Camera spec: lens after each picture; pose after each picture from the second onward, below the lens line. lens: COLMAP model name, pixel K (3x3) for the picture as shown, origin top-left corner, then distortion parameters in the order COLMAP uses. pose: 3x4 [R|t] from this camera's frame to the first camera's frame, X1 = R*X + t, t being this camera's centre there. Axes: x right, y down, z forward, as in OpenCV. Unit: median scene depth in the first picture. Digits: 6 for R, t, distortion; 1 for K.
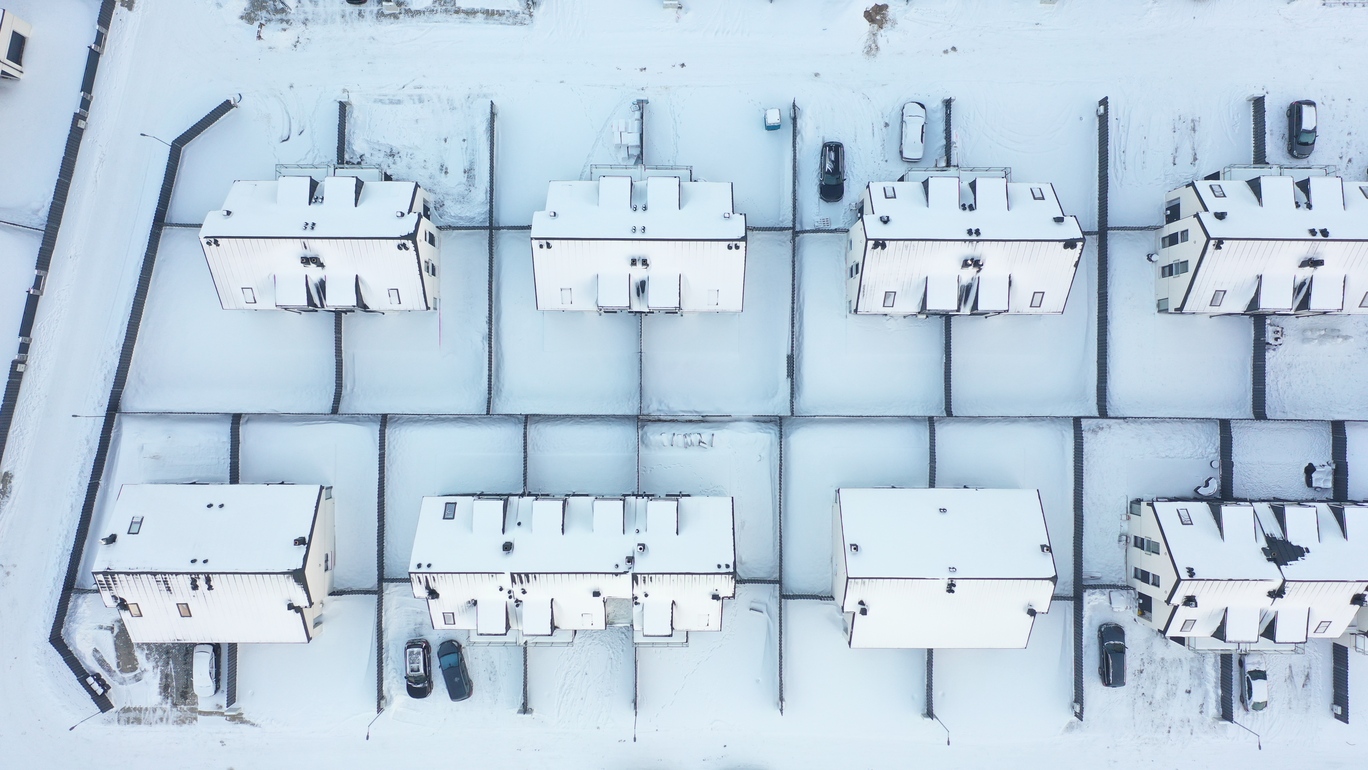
lens RADIAL K [[1076.5, 0, 680.7], [0, 1076.5, 381.8], [0, 0, 1]] dist [-0.000543, 0.003267]
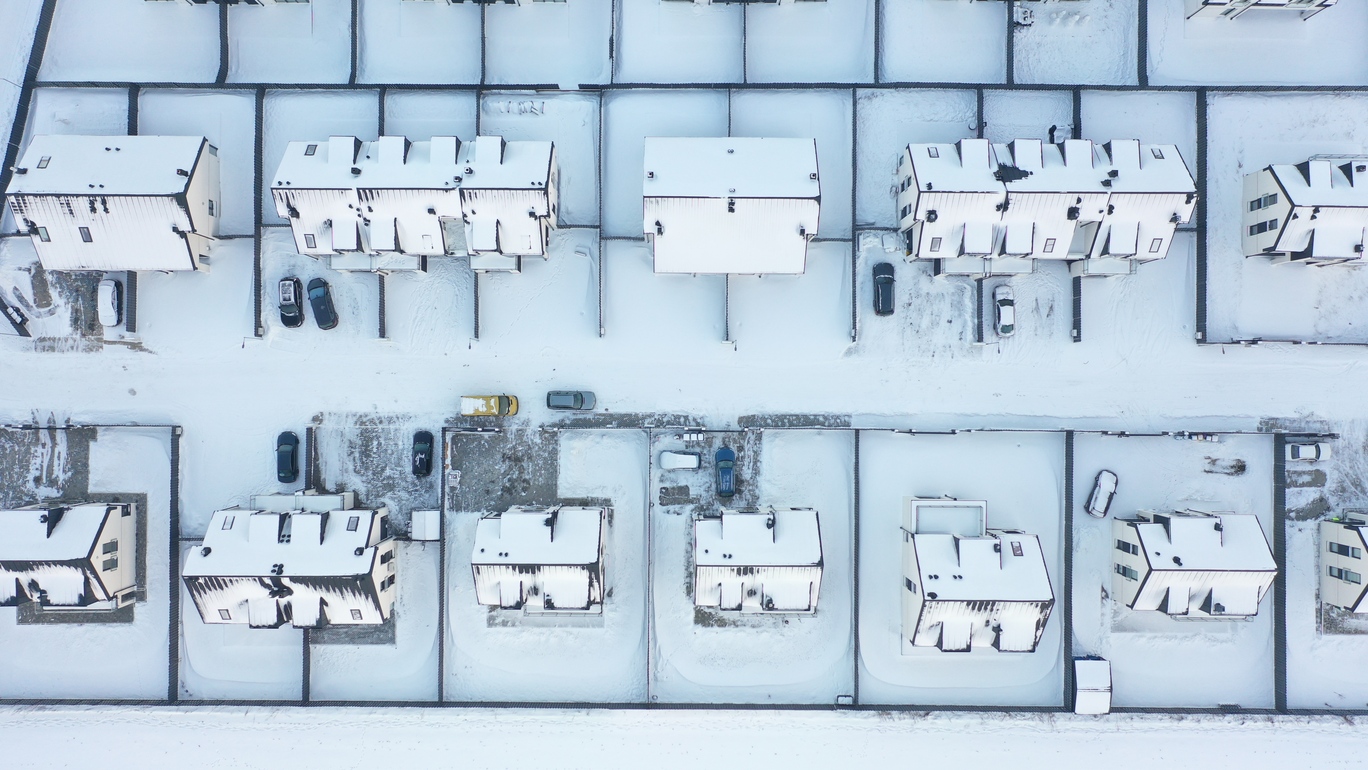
lens RADIAL K [[1076.5, 0, 682.0], [0, 1076.5, 389.4], [0, 0, 1]] dist [-0.000543, 0.003267]
pose [[1.000000, -0.000730, -0.000035, 0.180236], [0.000730, 0.999968, 0.008027, 0.350983], [0.000029, -0.008028, 0.999968, -0.169489]]
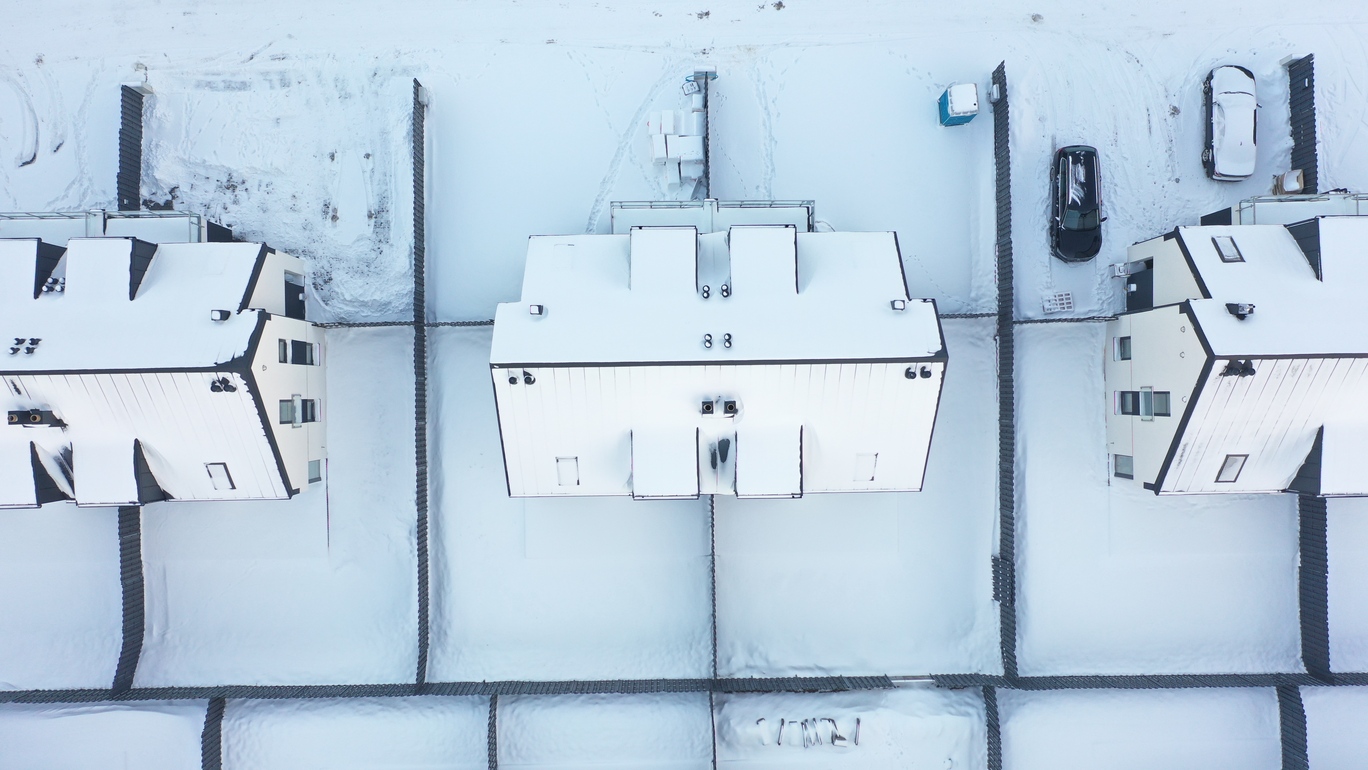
lens RADIAL K [[1076.5, 0, 682.6], [0, 1076.5, 380.9], [0, 0, 1]] dist [-0.000543, 0.003267]
pose [[0.999792, -0.020164, 0.003164, -0.052266], [0.020155, 0.999793, 0.002842, -0.116331], [-0.003221, -0.002778, 0.999991, 0.487759]]
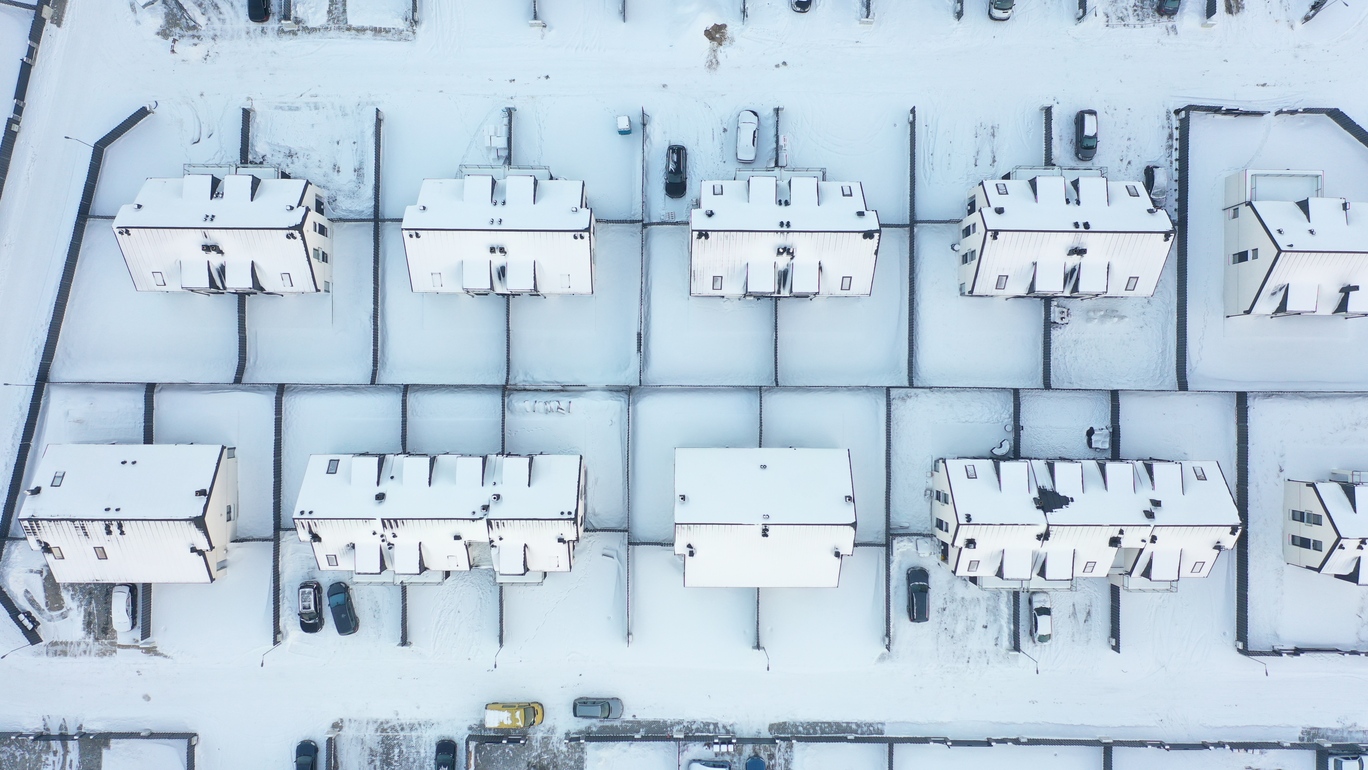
lens RADIAL K [[1076.5, 0, 682.6], [0, 1076.5, 382.8], [0, 0, 1]] dist [-0.000543, 0.003267]
pose [[0.999979, 0.000913, 0.006411, 0.141951], [-0.000938, 0.999992, 0.003906, 0.024229], [-0.006407, -0.003912, 0.999972, -0.140757]]
